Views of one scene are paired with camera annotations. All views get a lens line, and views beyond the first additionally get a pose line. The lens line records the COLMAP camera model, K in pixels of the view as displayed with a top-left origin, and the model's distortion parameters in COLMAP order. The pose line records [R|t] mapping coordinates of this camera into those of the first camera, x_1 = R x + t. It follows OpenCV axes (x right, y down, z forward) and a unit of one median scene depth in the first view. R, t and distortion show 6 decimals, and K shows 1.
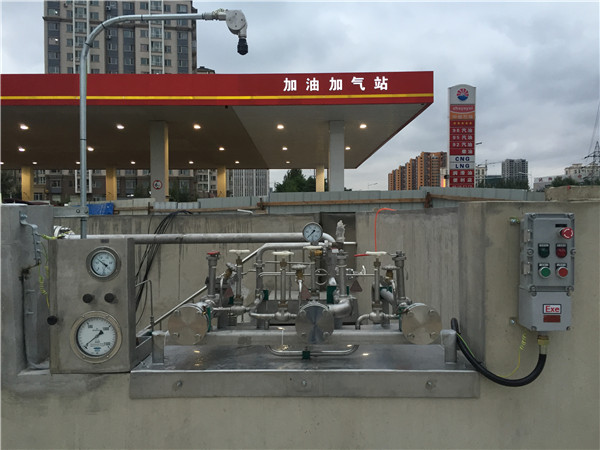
lens RADIAL K [[514.9, 0, 300.0], [0, 514.9, 225.0], [0, 0, 1]] dist [0.097881, -0.143447]
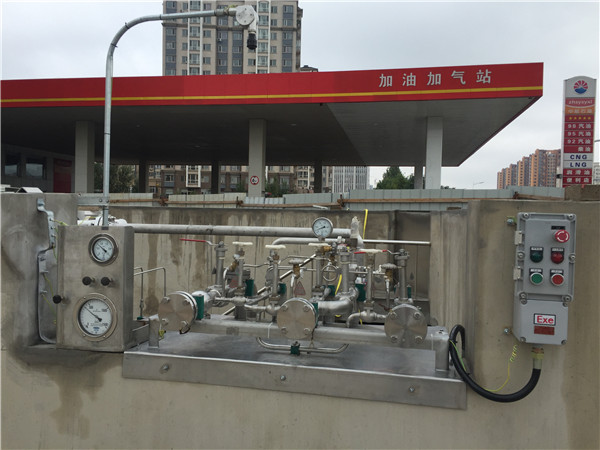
lens RADIAL K [[515.5, 0, 300.0], [0, 515.5, 225.0], [0, 0, 1]] dist [0.048833, -0.011945]
pose [[0.980952, 0.032647, -0.191487, 0.106325], [-0.031593, 0.999464, 0.008556, 0.001230], [0.191663, -0.002343, 0.981458, 0.015513]]
